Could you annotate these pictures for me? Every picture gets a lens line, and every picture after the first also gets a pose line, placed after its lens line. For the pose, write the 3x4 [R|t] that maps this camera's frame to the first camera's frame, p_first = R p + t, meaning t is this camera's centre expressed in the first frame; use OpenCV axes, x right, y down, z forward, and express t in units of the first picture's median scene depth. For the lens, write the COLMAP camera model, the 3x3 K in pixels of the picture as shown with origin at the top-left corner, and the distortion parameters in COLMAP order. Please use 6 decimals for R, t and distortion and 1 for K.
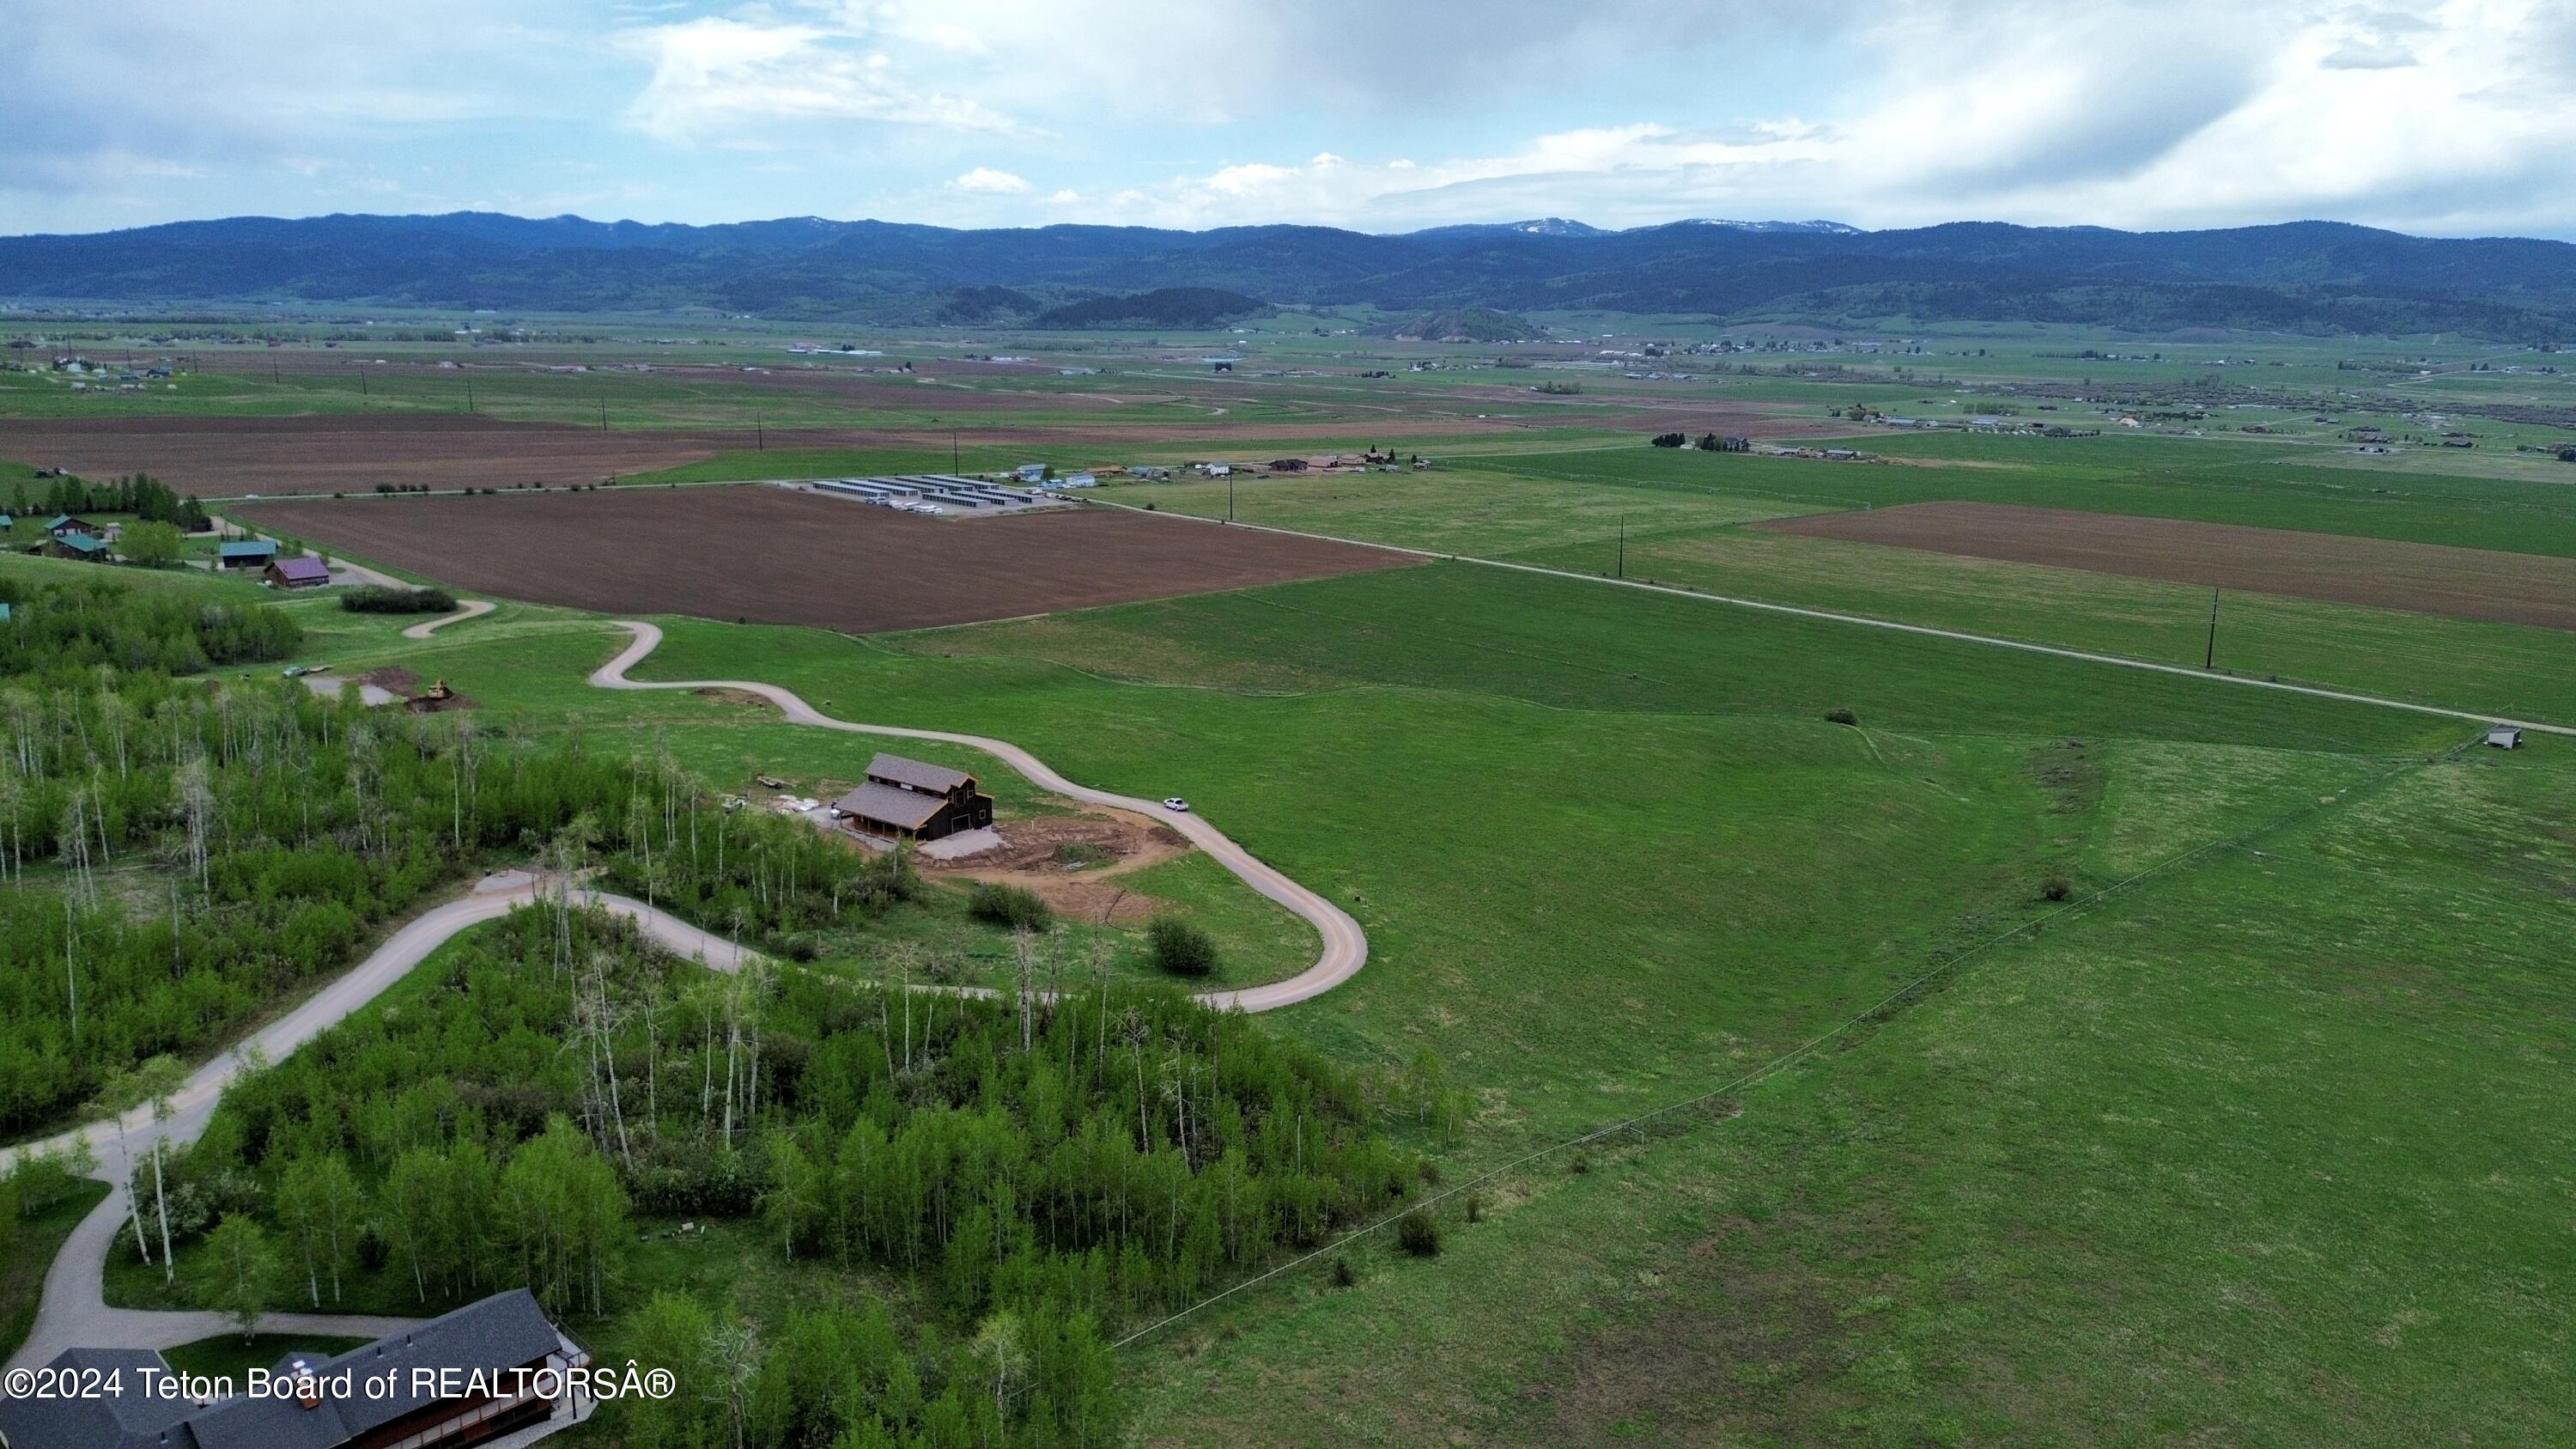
lens RADIAL K [[1813.2, 0, 1300.4], [0, 1813.2, 747.0], [0, 0, 1]] dist [0.074437, -0.064820]
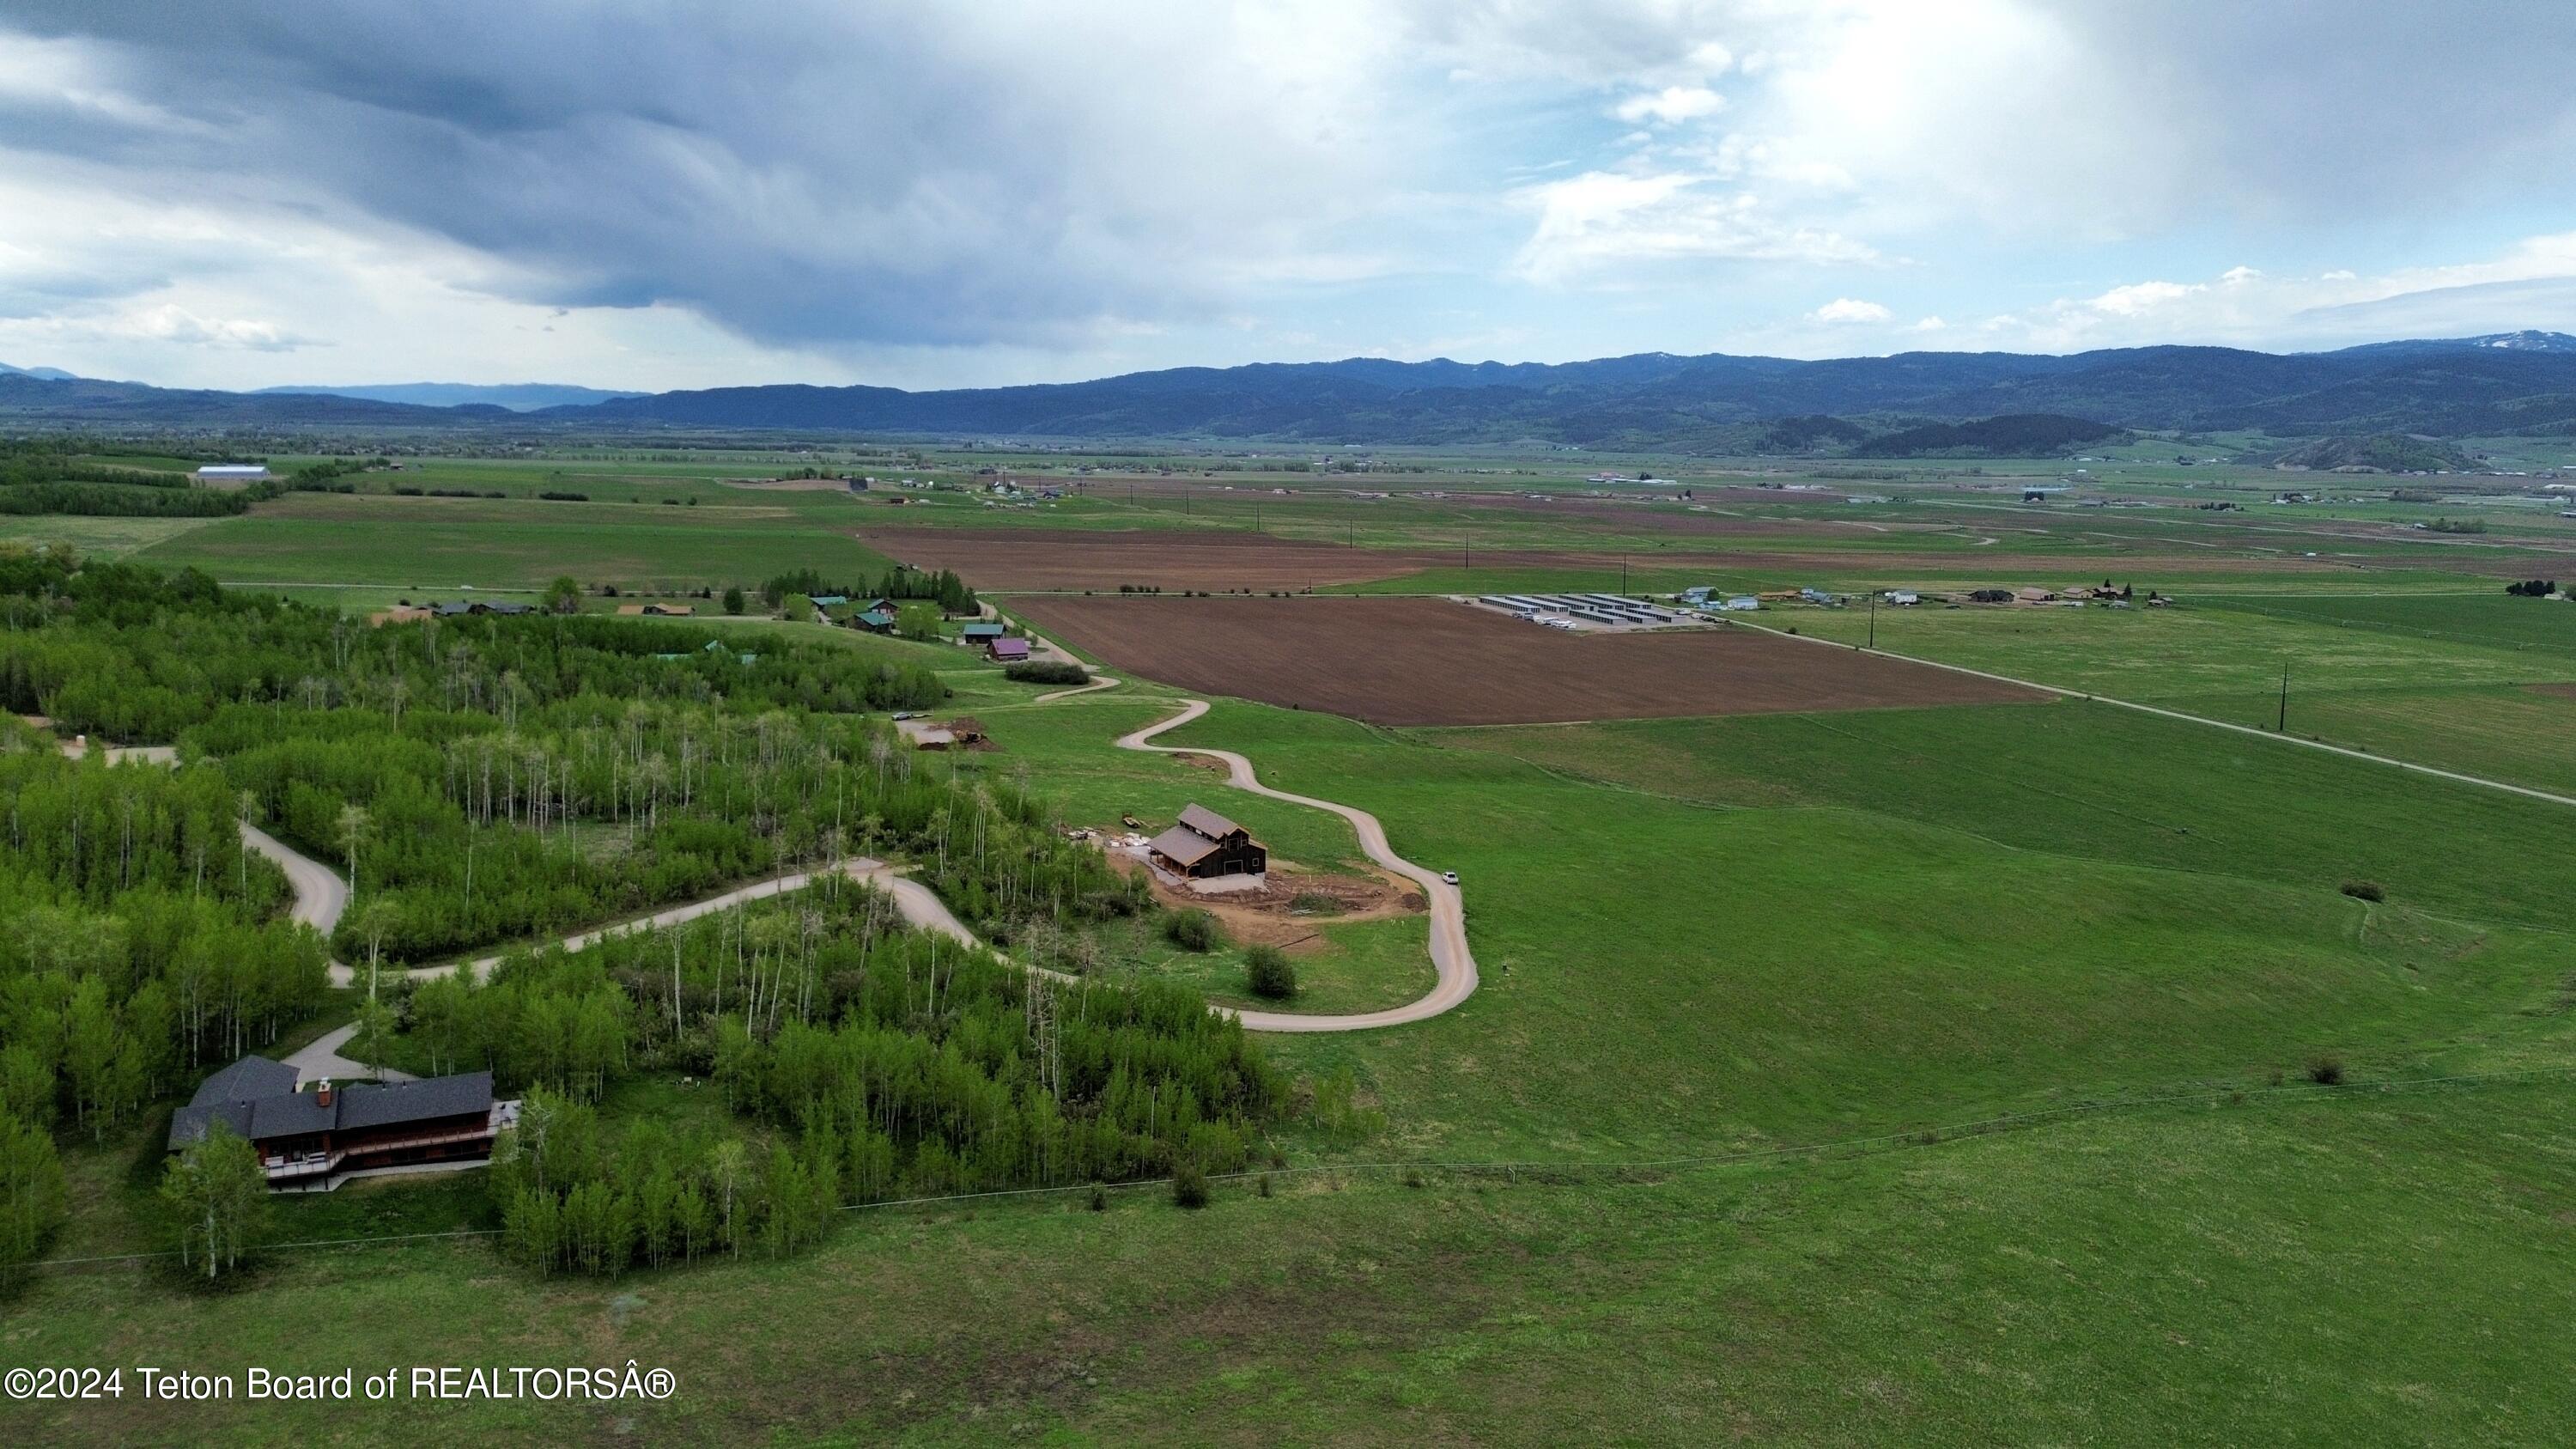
lens RADIAL K [[1813.2, 0, 1295.6], [0, 1813.2, 740.5], [0, 0, 1]] dist [0.074437, -0.064820]
pose [[0.901175, 0.072208, -0.427398, 0.138201], [-0.102702, 0.993520, -0.048695, 0.005380], [0.421112, 0.087777, 0.902751, -0.018012]]
